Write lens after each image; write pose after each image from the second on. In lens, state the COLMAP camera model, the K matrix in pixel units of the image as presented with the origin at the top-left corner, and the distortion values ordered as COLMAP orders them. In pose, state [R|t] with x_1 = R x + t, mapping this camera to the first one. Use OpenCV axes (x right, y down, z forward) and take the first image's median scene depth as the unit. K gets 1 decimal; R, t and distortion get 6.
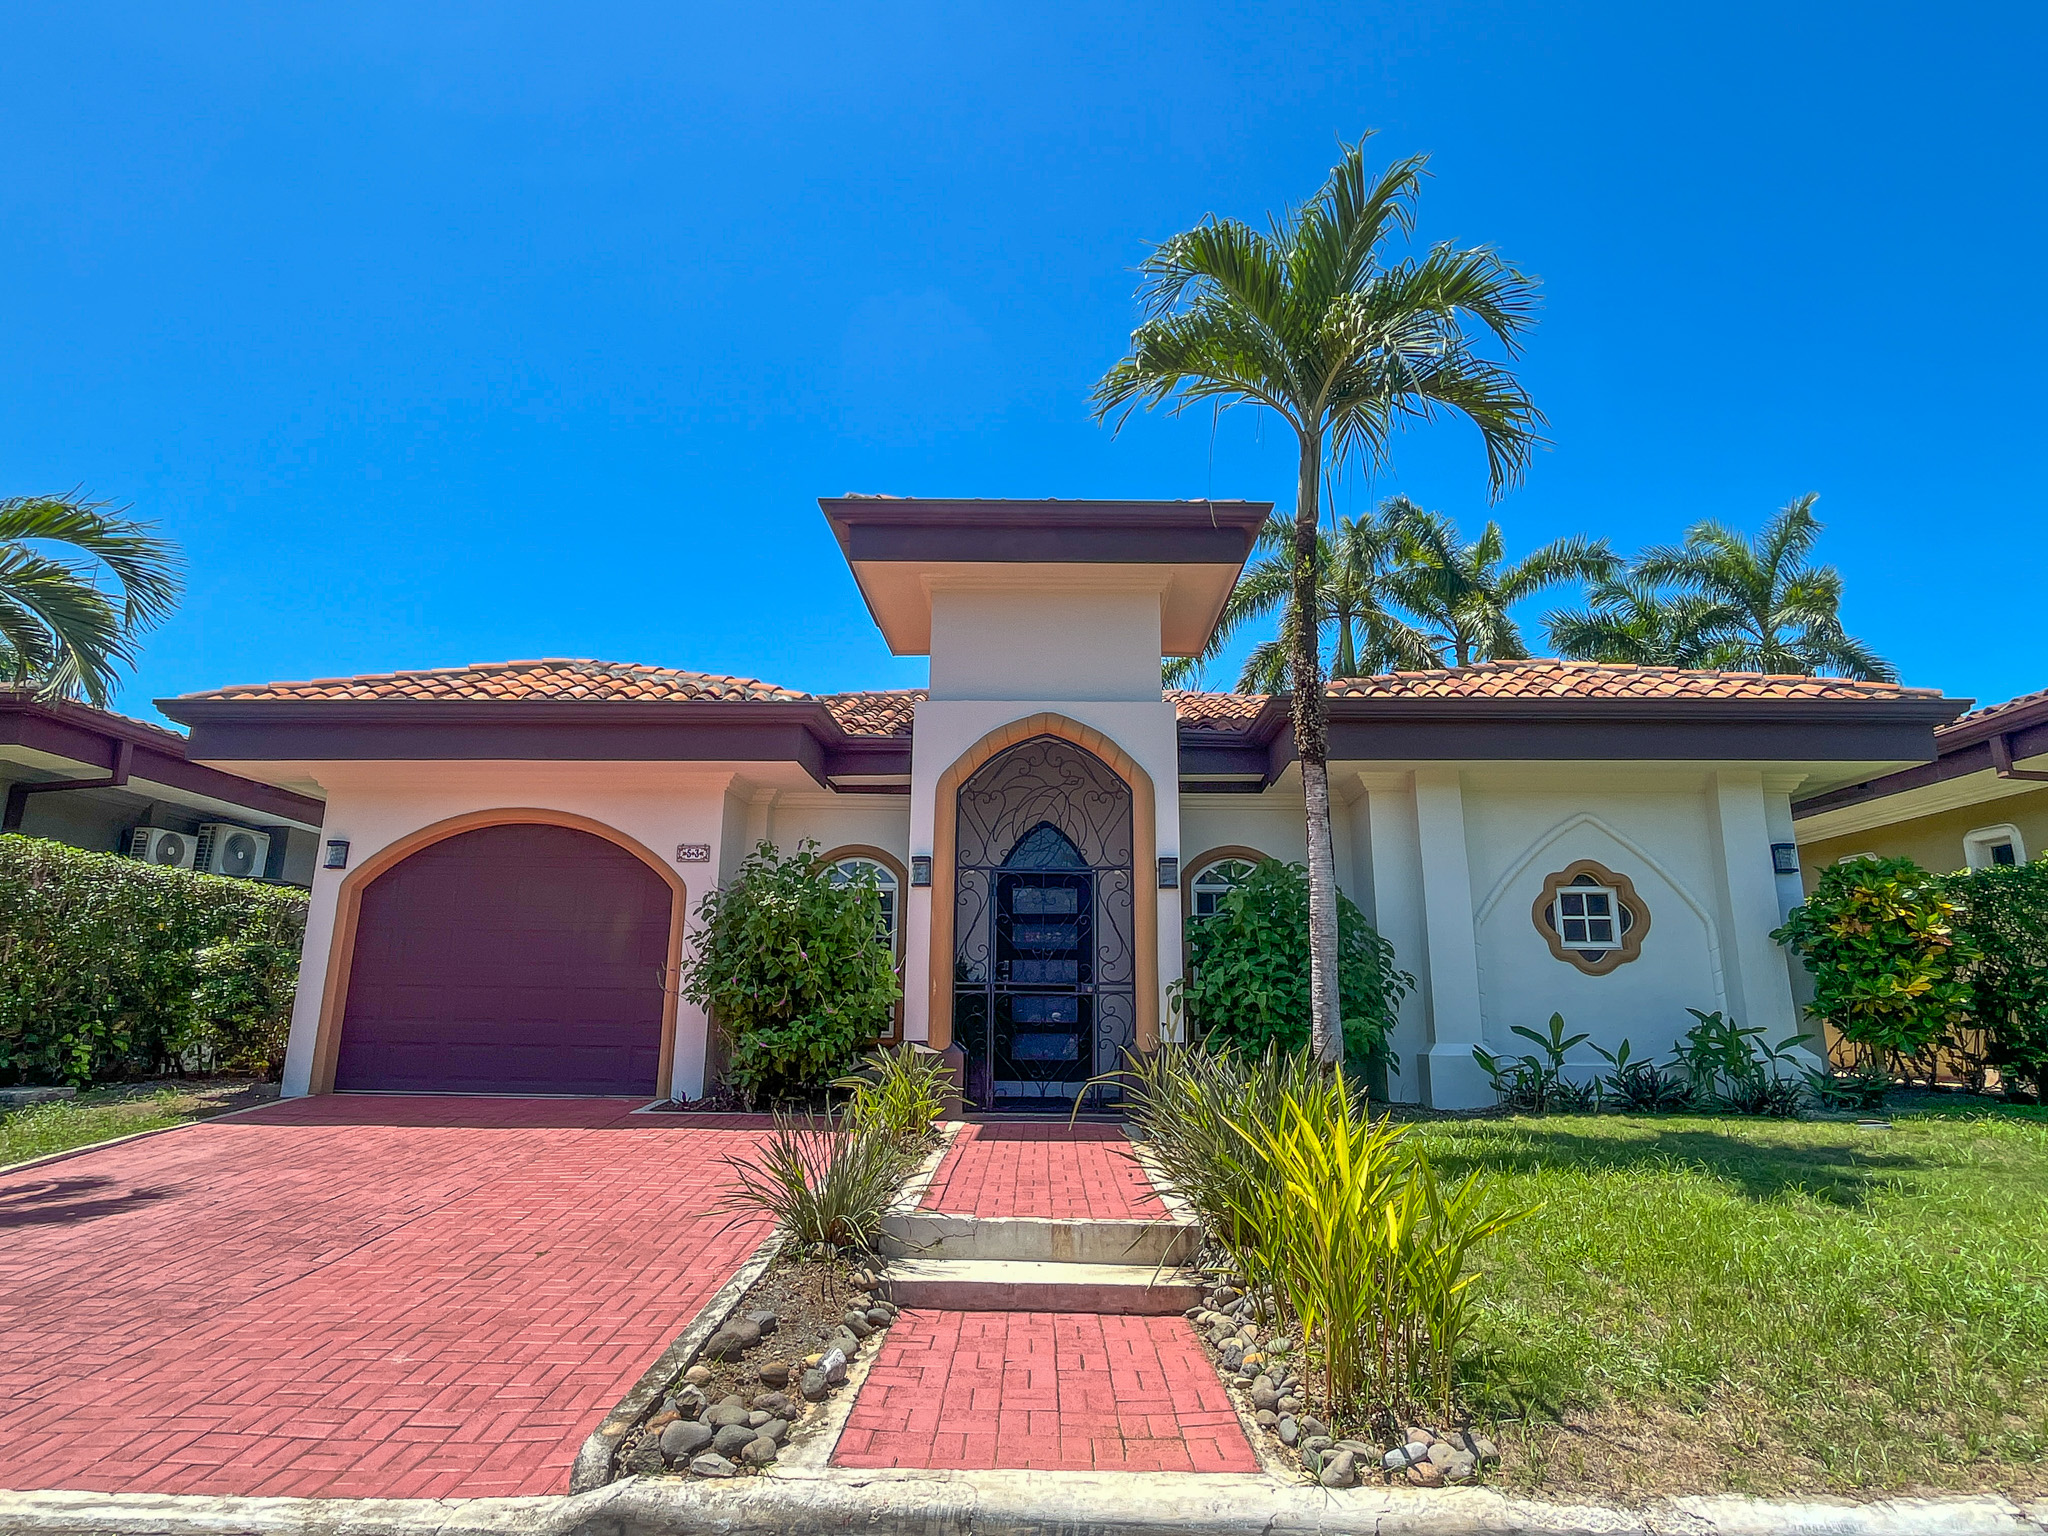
lens RADIAL K [[1072.9, 0, 1024.3], [0, 1072.9, 776.8], [0, 0, 1]] dist [-0.001584, -0.001018]
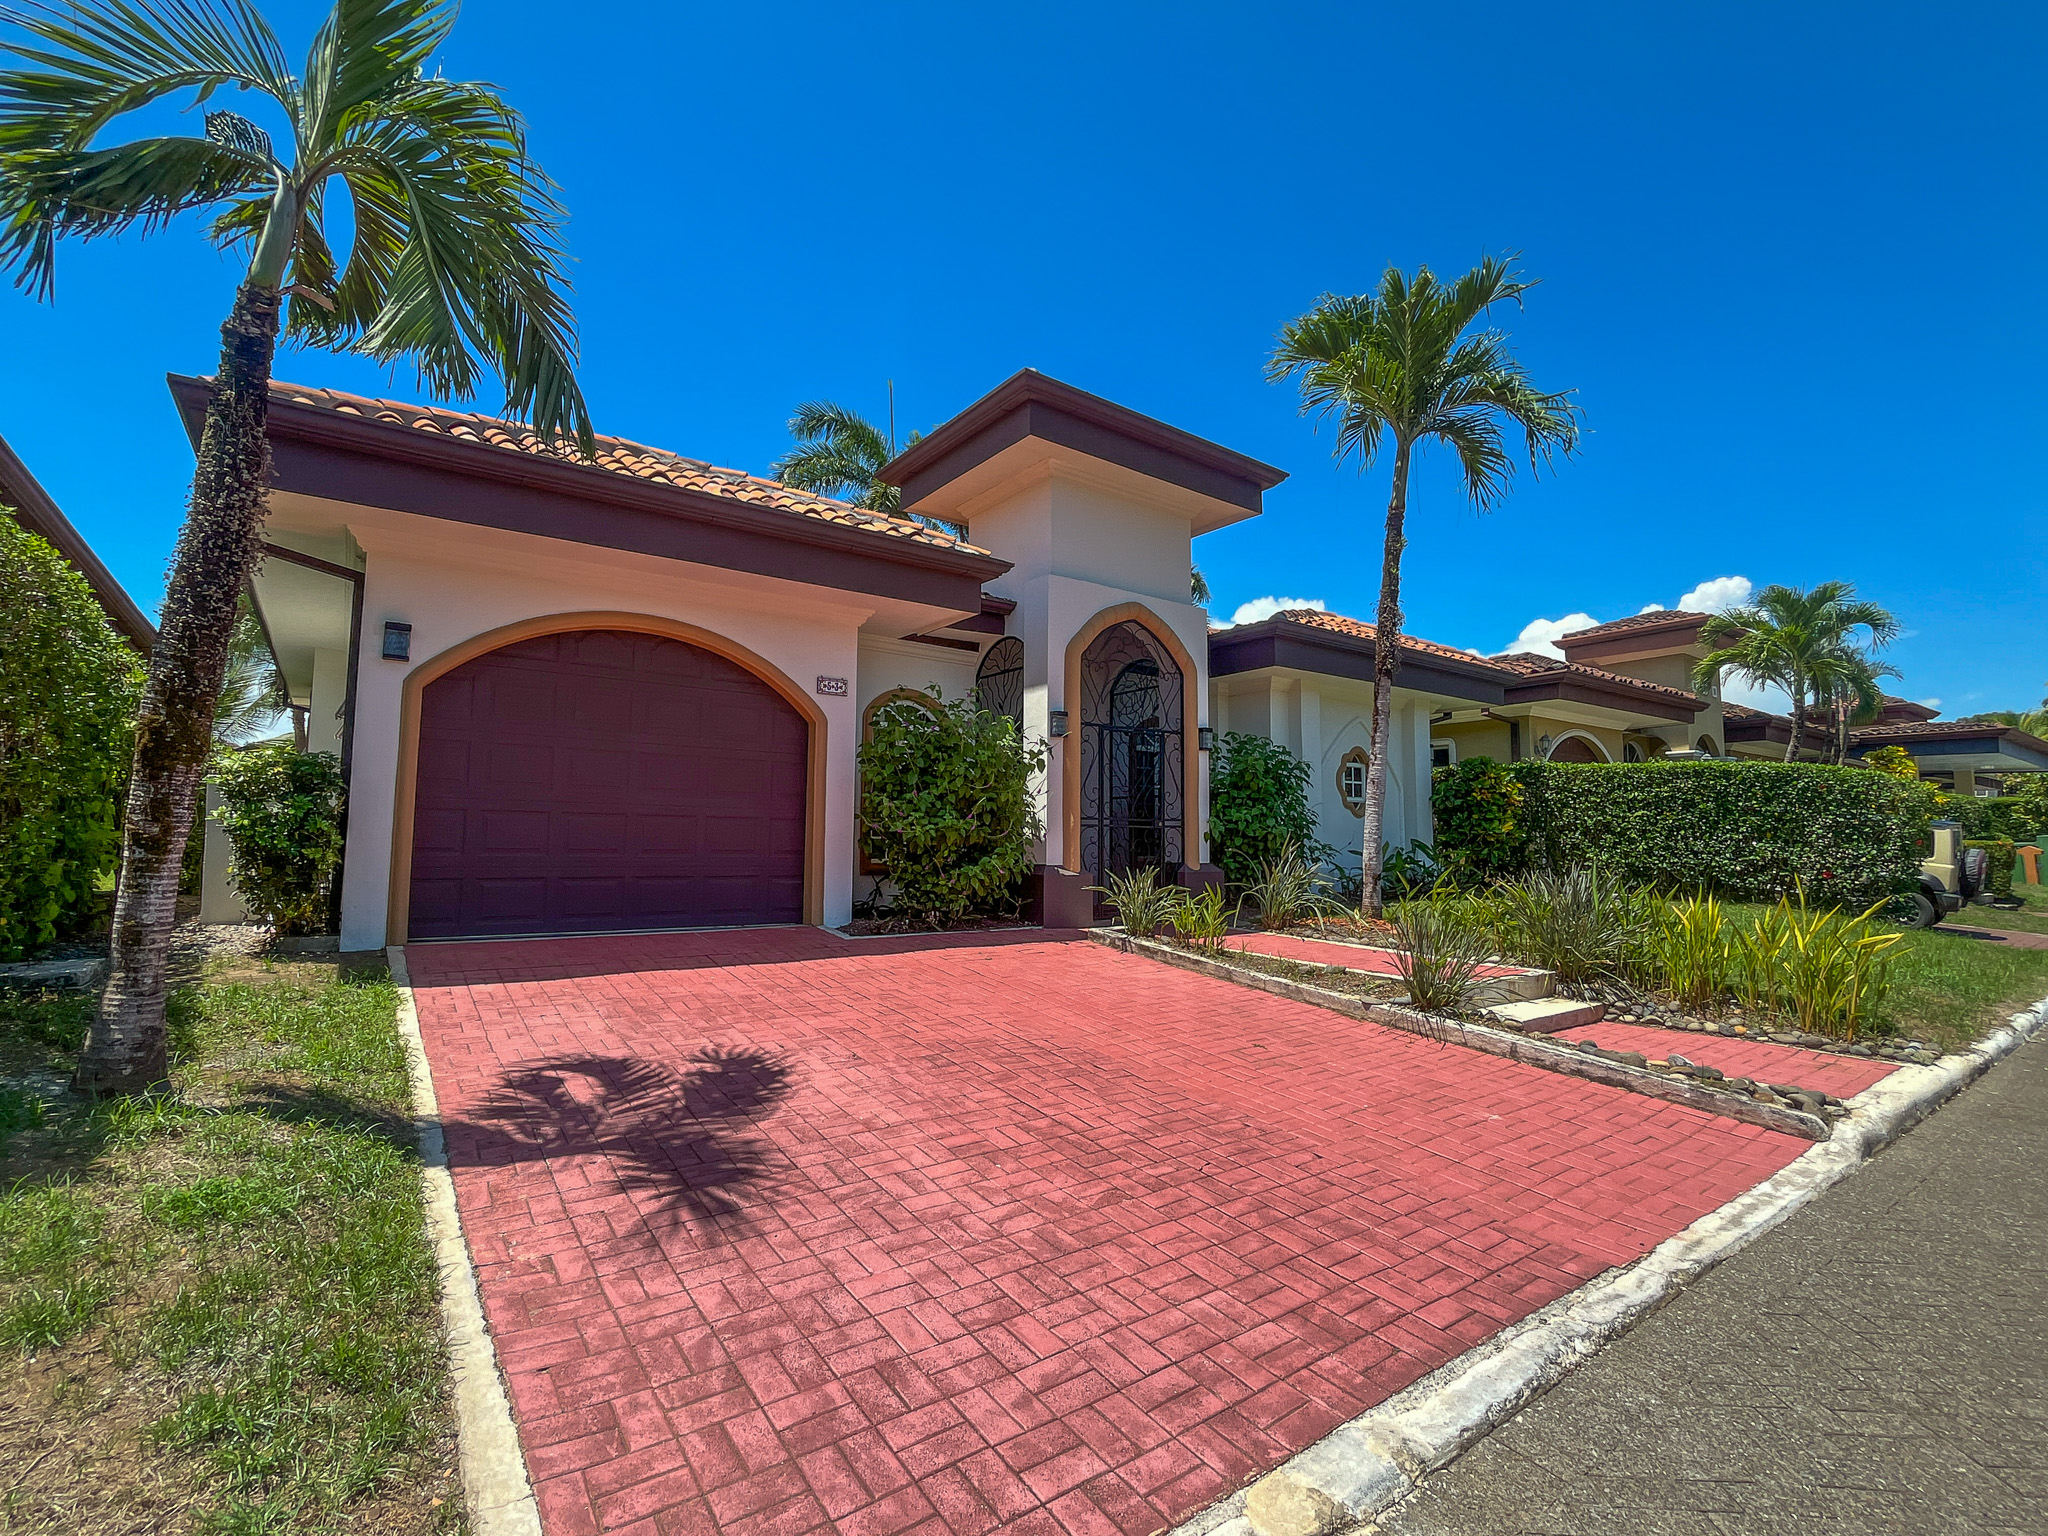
lens RADIAL K [[925.6, 0, 1025.5], [0, 925.6, 760.9], [0, 0, 1]] dist [-0.002252, -0.000341]
pose [[0.787253, 0.048512, 0.614718, -0.725364], [-0.136423, 0.985899, 0.096908, 0.033505], [-0.601349, -0.160153, 0.782771, 0.220157]]
